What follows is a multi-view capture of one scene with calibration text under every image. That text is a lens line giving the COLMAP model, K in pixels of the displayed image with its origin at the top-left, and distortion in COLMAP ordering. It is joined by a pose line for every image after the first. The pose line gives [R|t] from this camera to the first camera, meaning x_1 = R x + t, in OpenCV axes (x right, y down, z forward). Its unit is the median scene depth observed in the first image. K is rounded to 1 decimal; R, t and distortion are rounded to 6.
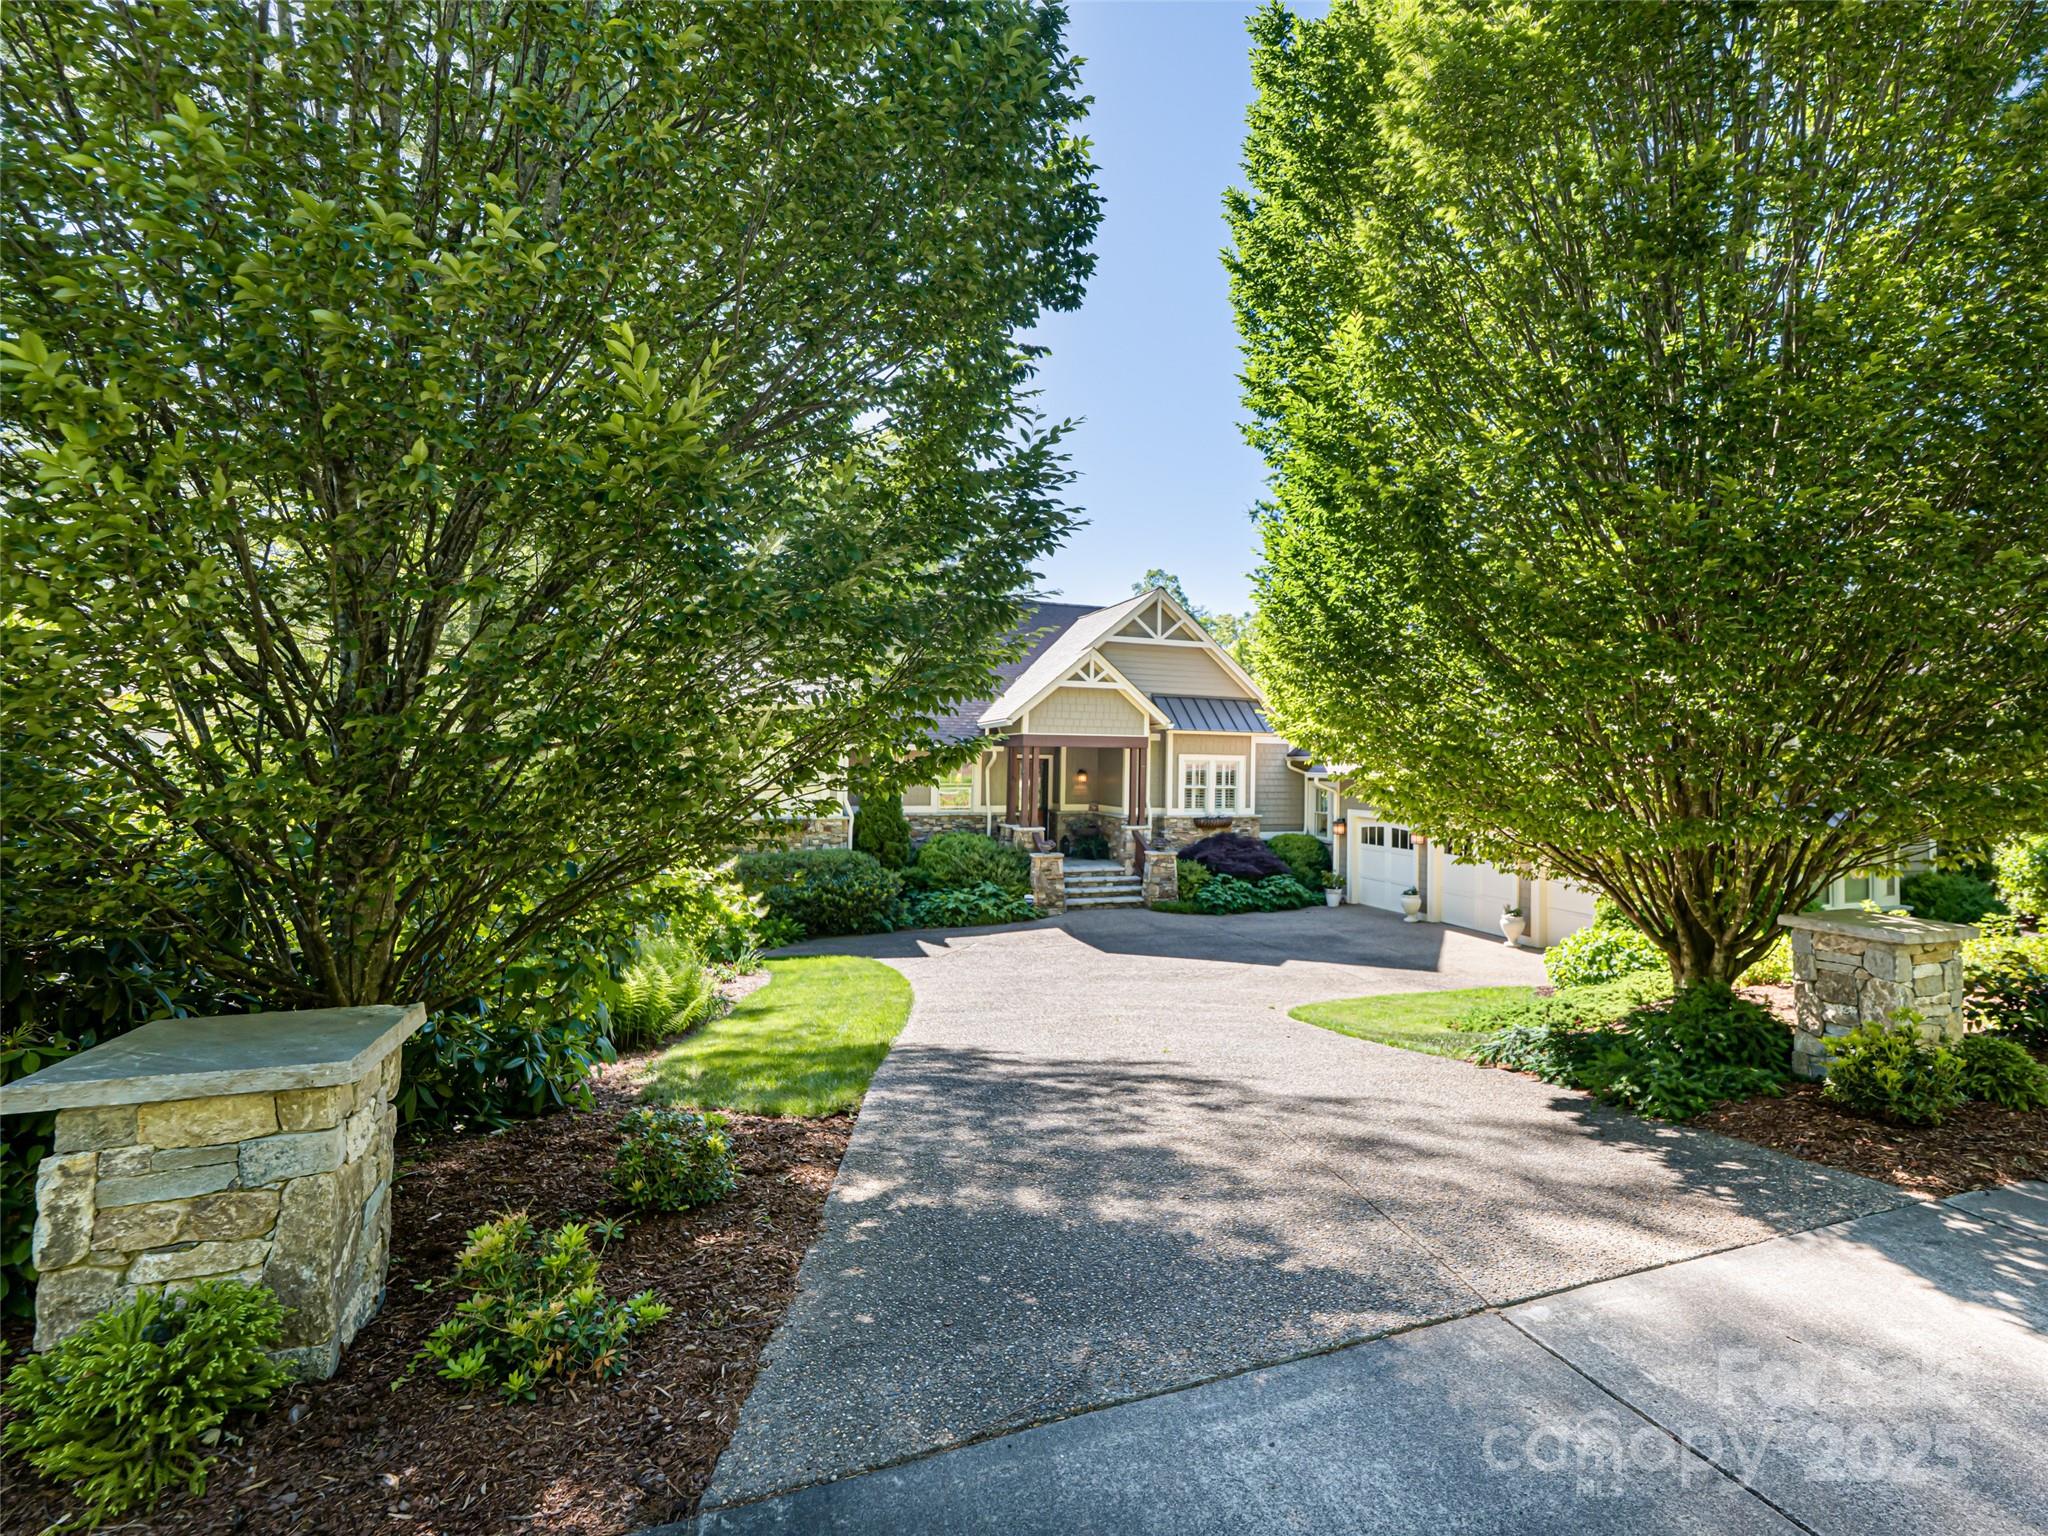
lens RADIAL K [[1045.4, 0, 1024.0], [0, 1045.4, 768.0], [0, 0, 1]] dist [-0.000808, -0.000072]
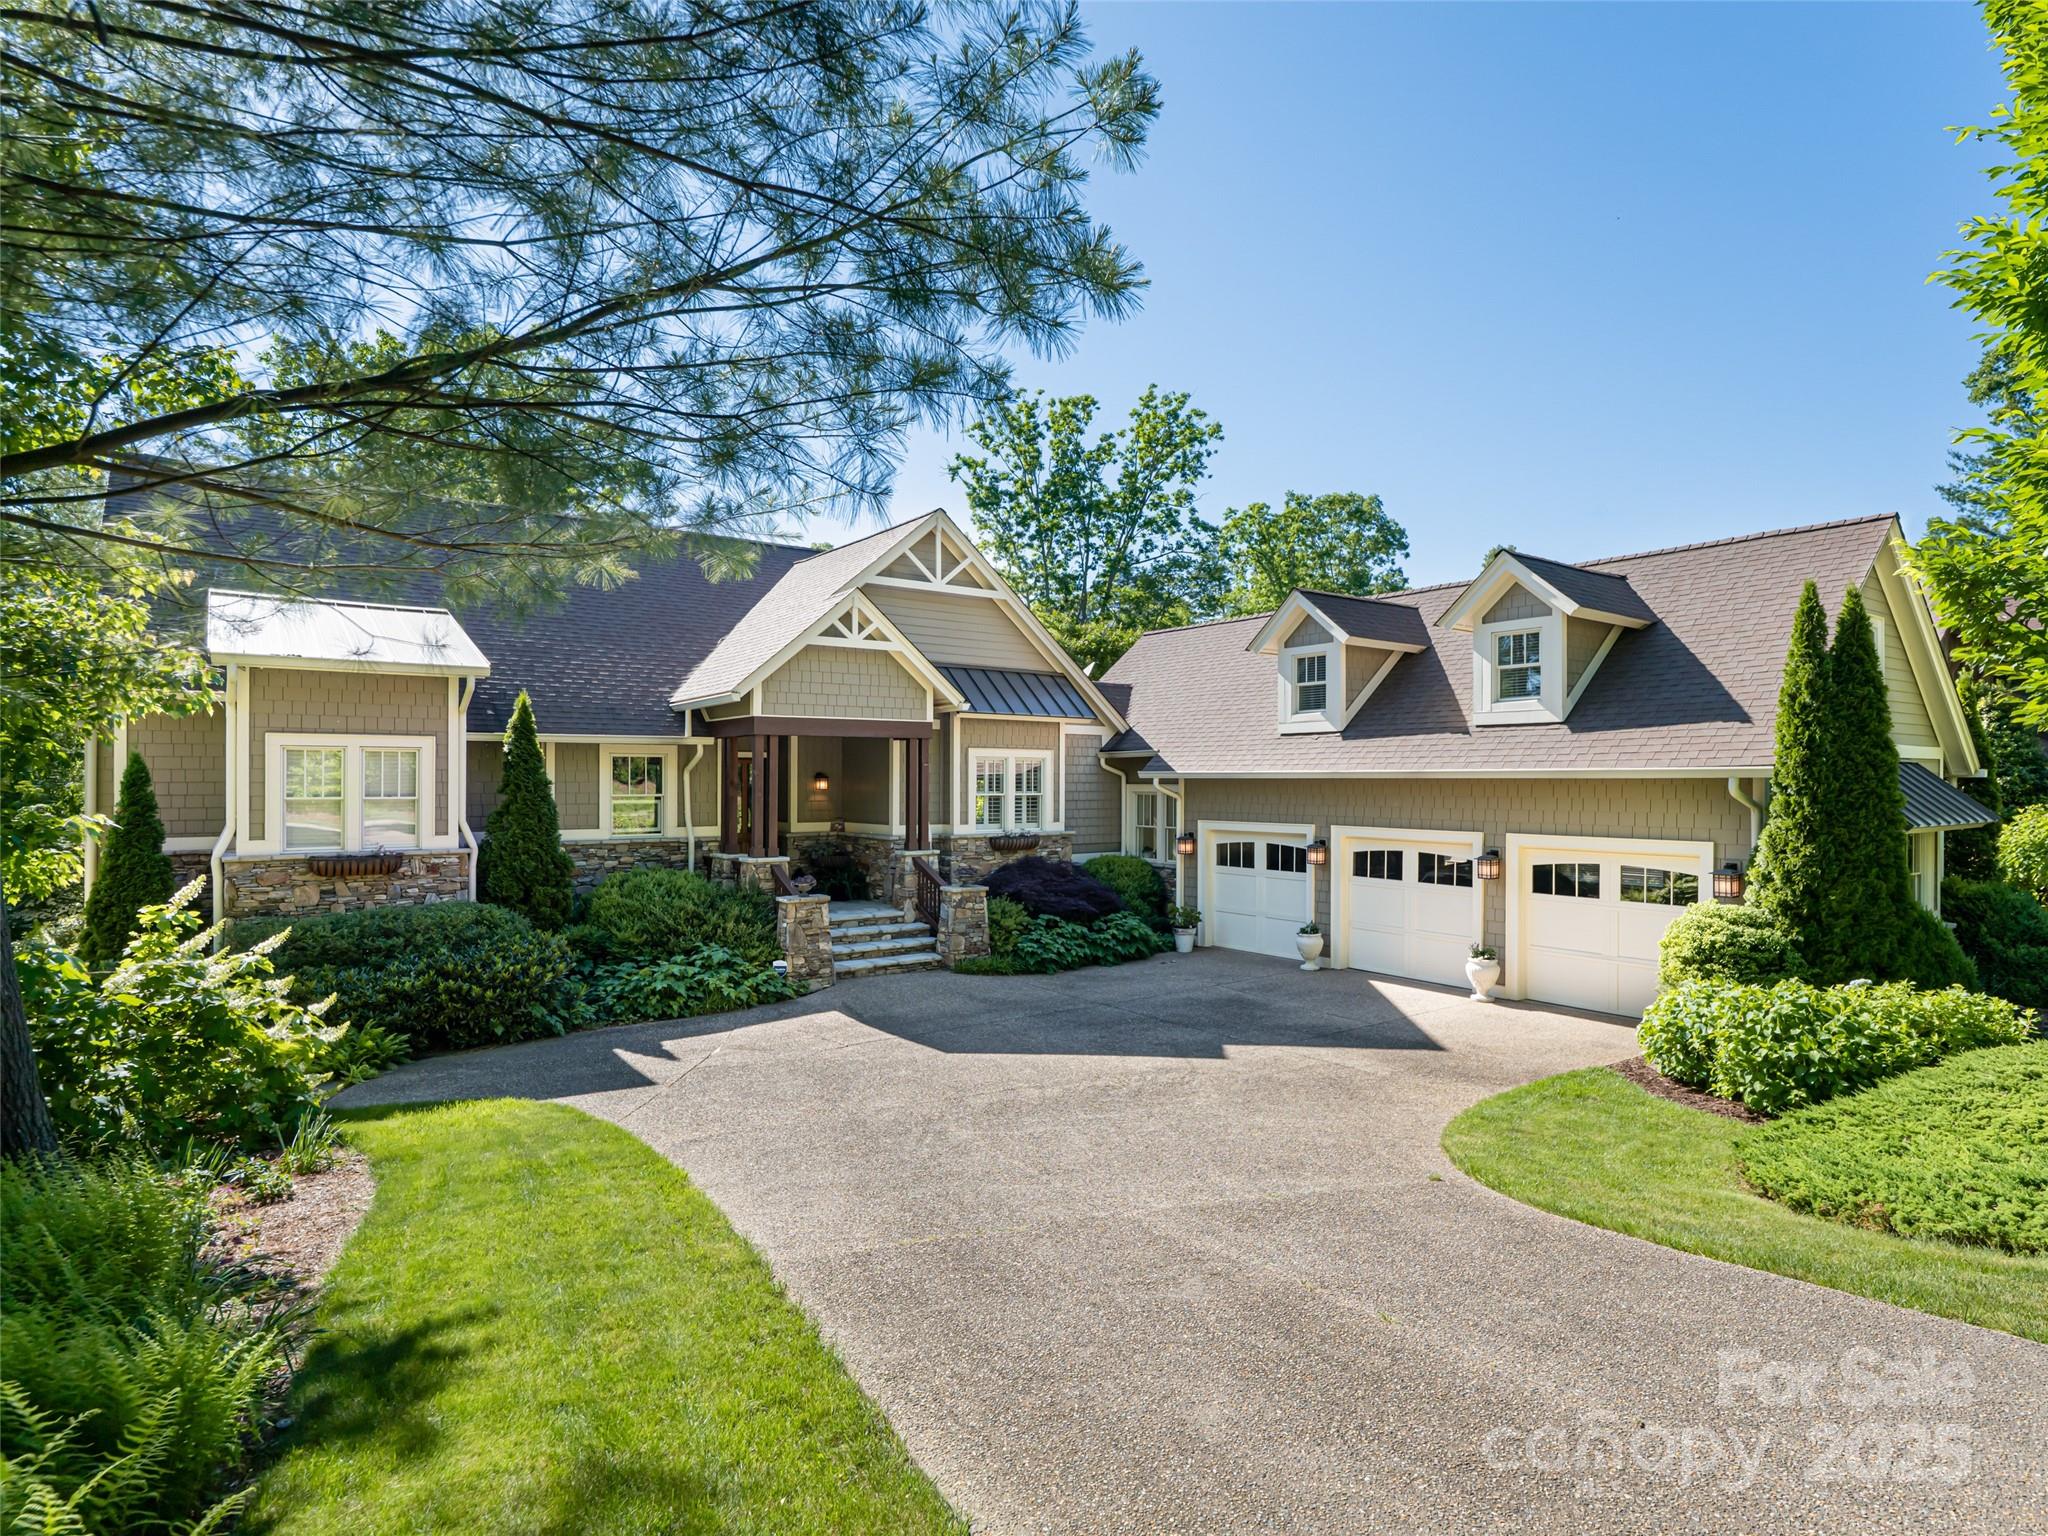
lens RADIAL K [[1234.9, 0, 1024.1], [0, 1234.9, 819.9], [0, 0, 1]] dist [-0.001213, -0.001369]
pose [[0.957495, -0.020727, 0.287704, -0.061618], [0.012090, 0.999422, 0.031765, 0.009980], [-0.288196, -0.026936, 0.957192, 0.199464]]
